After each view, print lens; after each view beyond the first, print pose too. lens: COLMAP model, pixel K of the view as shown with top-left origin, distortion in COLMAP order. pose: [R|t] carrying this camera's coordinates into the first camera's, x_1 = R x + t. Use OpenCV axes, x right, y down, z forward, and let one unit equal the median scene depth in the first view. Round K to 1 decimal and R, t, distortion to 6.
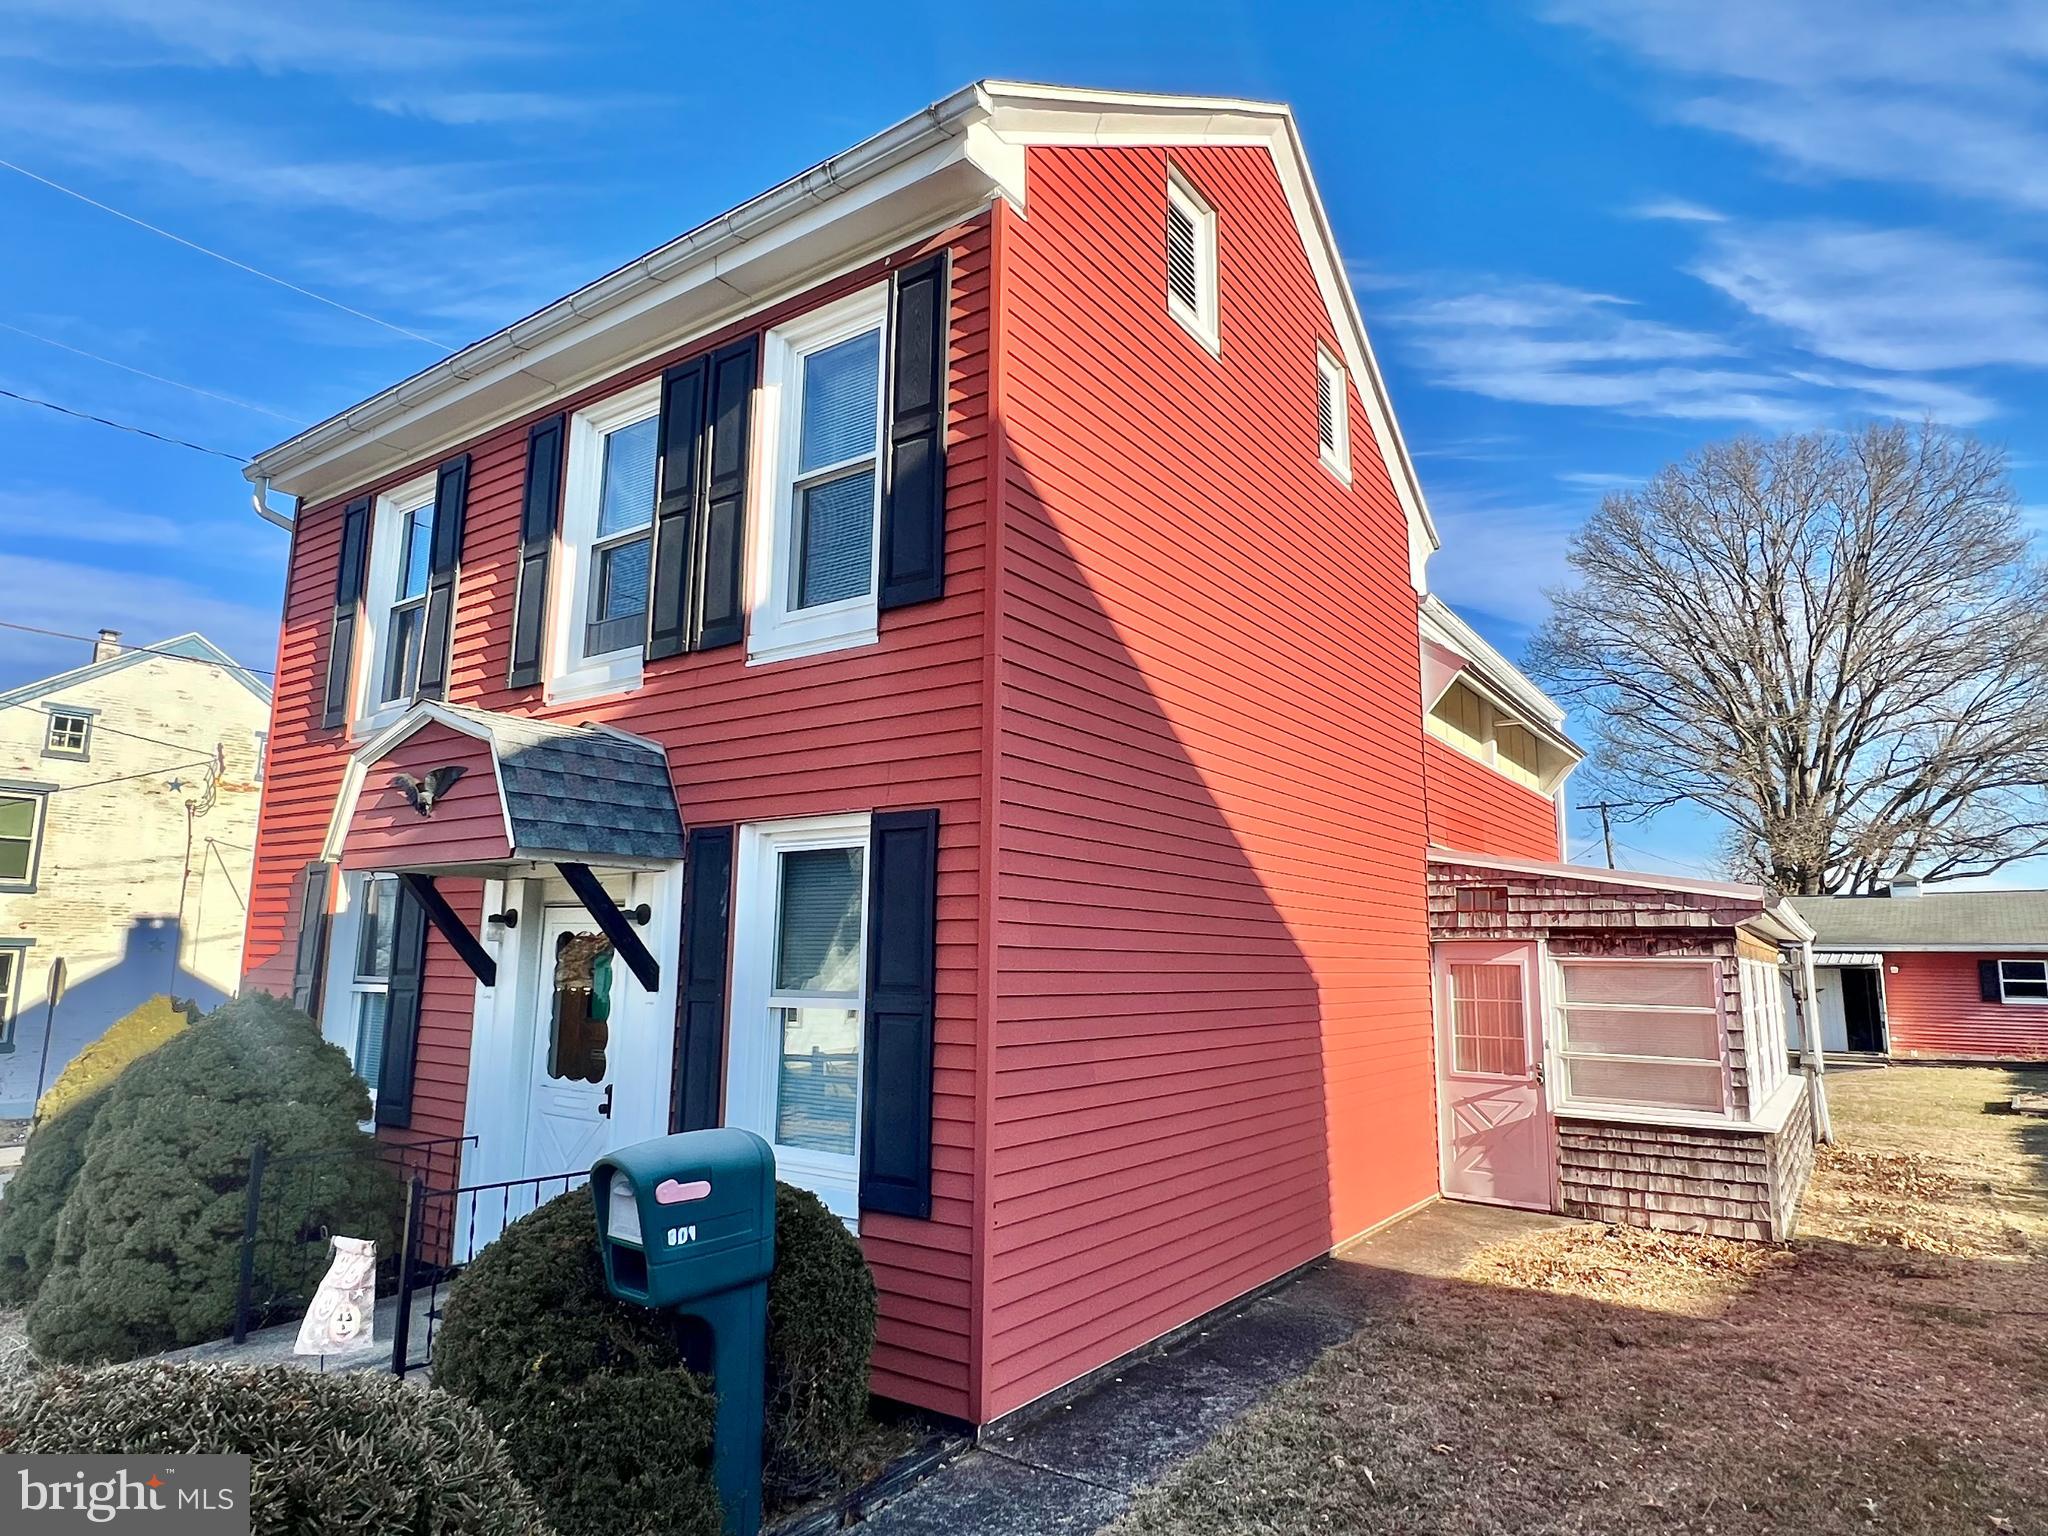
lens RADIAL K [[1198.2, 0, 1017.7], [0, 1198.2, 768.2], [0, 0, 1]] dist [-0.007817, -0.002250]
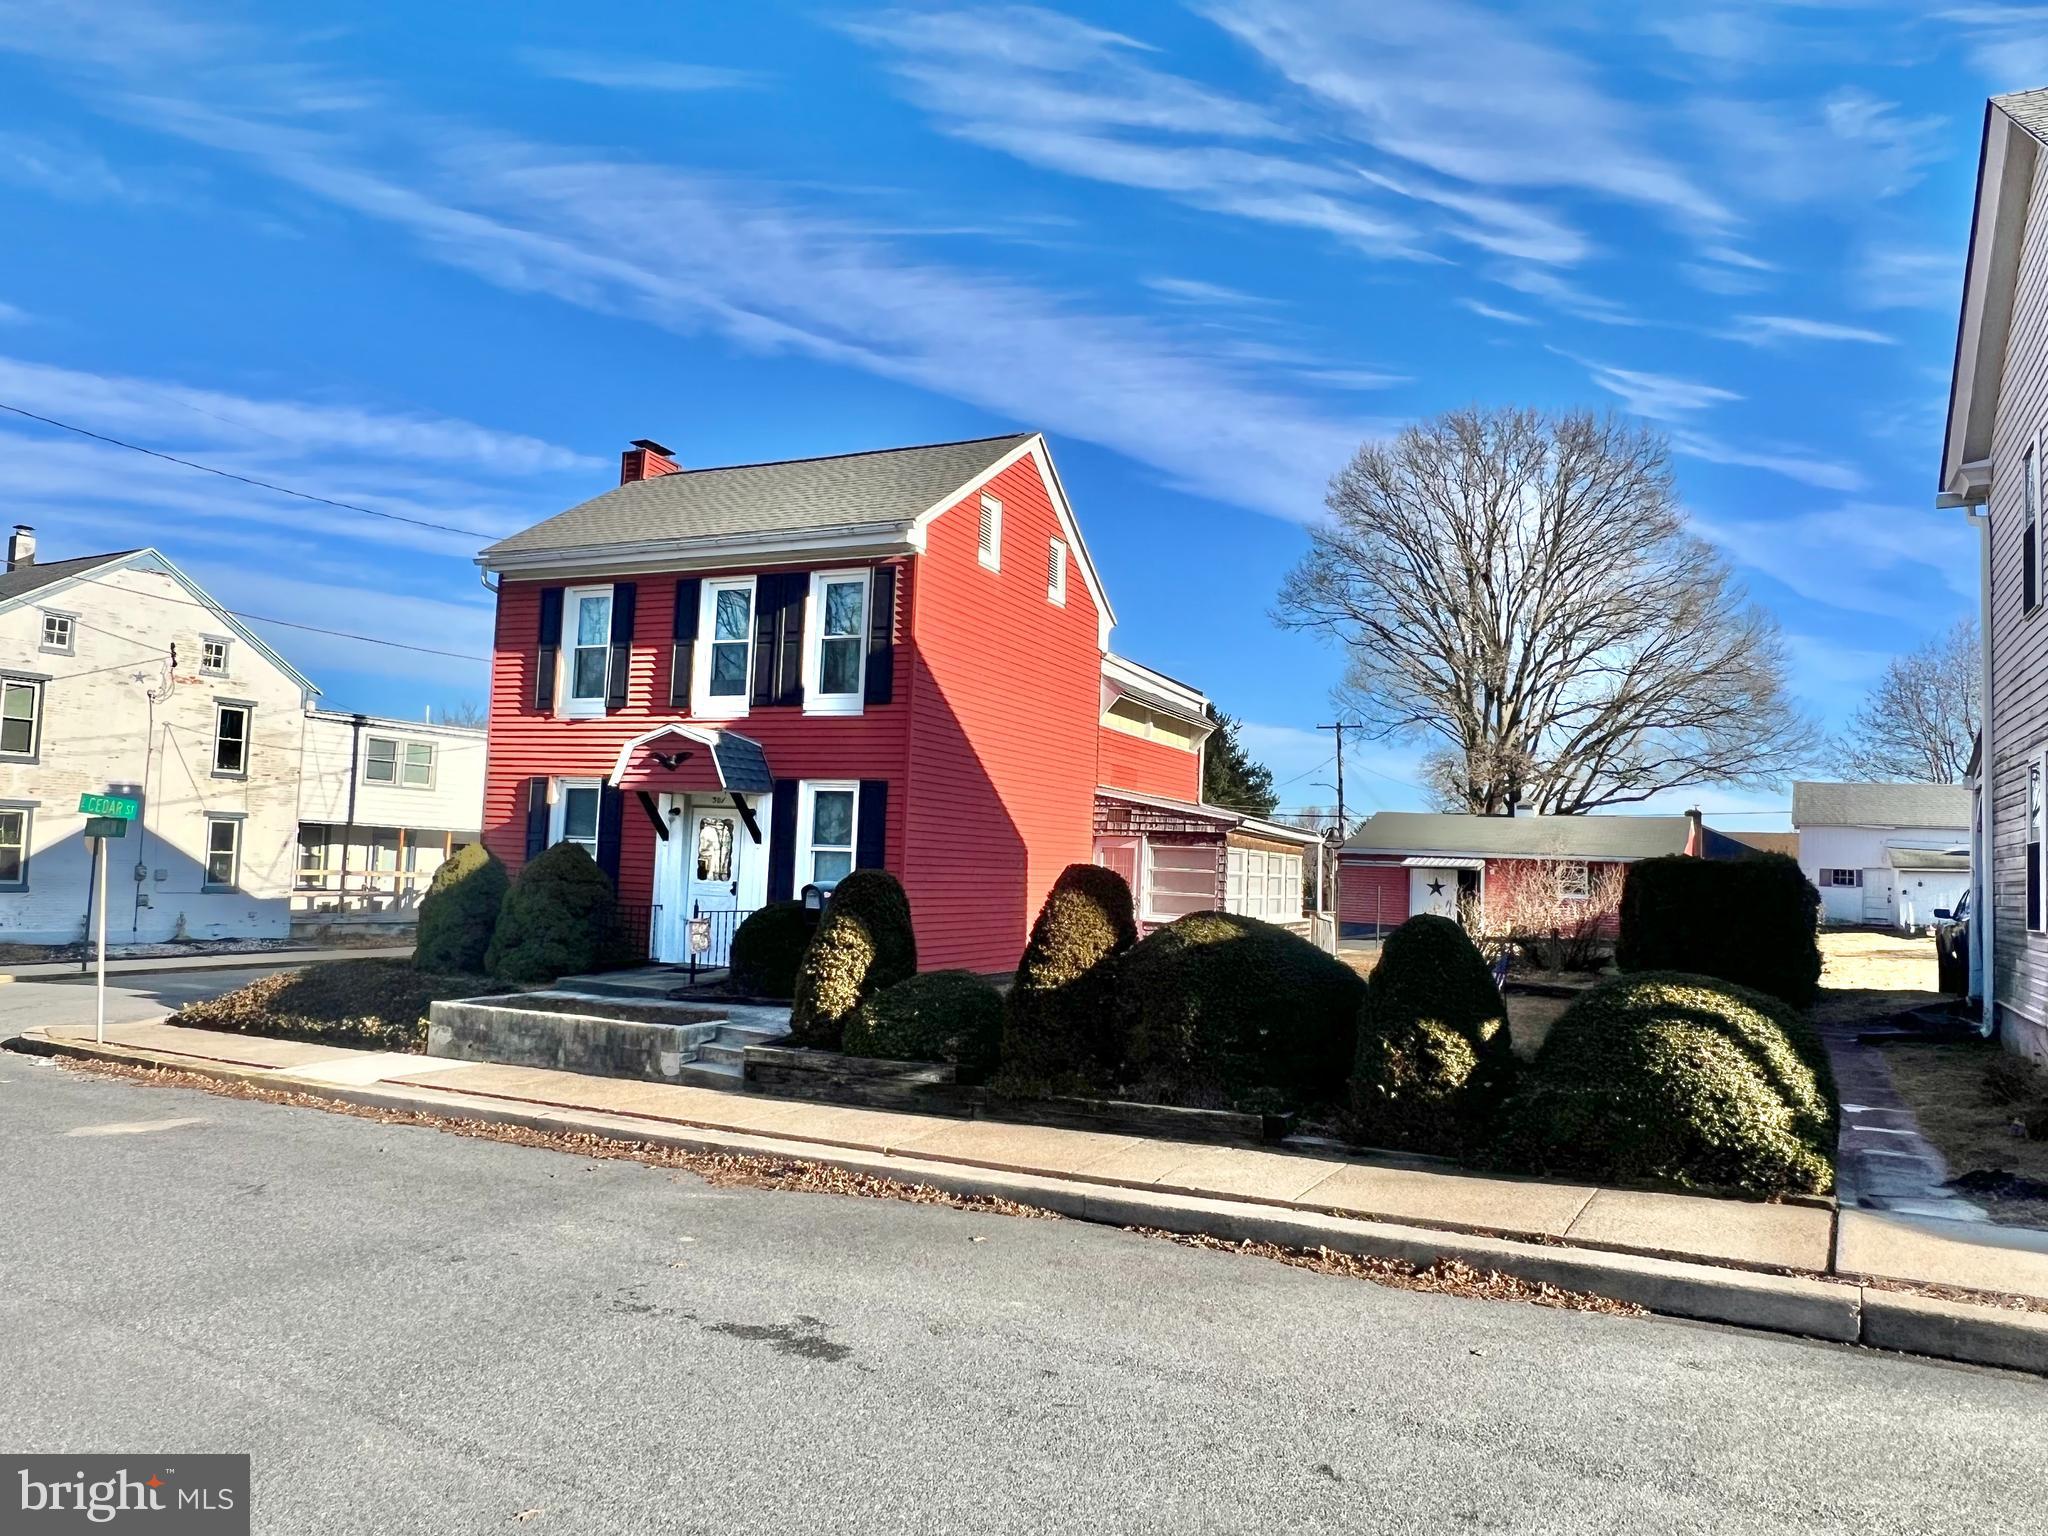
lens RADIAL K [[1422.9, 0, 991.9], [0, 1422.9, 762.5], [0, 0, 1]] dist [0.019899, -0.000284]
pose [[0.986701, 0.039850, 0.157586, -0.213917], [-0.054656, 0.994371, 0.090765, -0.197619], [-0.153082, -0.098171, 0.983325, -1.404803]]
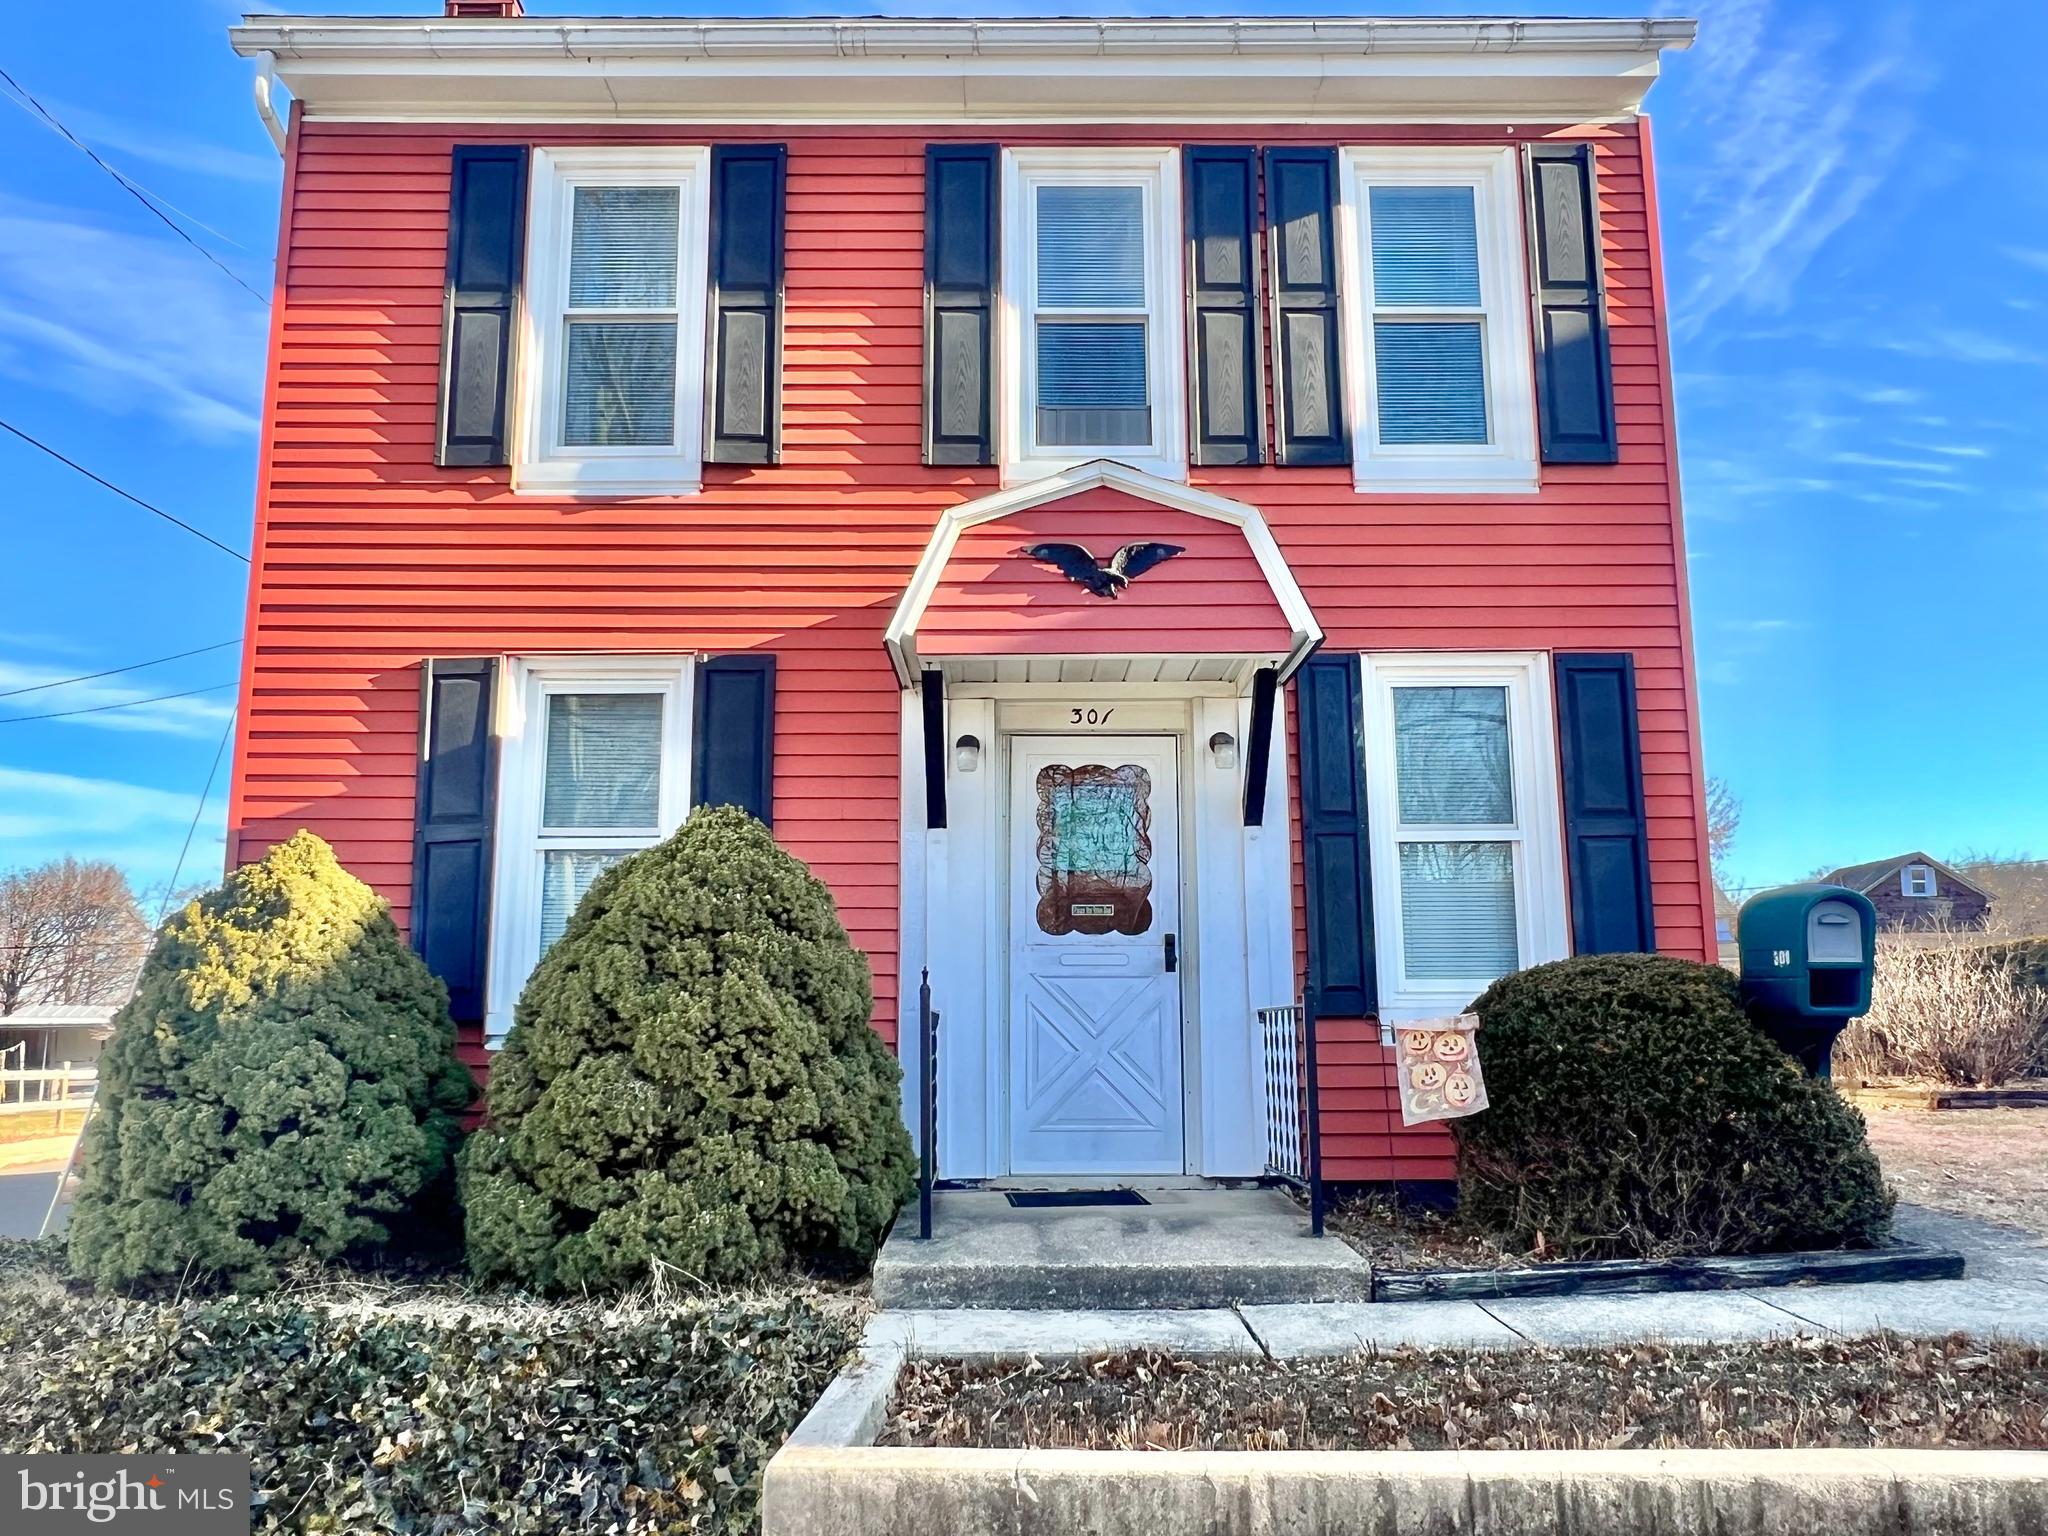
lens RADIAL K [[1522.4, 0, 1017.7], [0, 1522.4, 769.4], [0, 0, 1]] dist [-0.009380, 0.007175]
pose [[0.809671, 0.080725, 0.581306, -0.811422], [-0.078162, 0.996504, -0.029515, 0.138319], [-0.581656, -0.021539, 0.813149, 0.115271]]
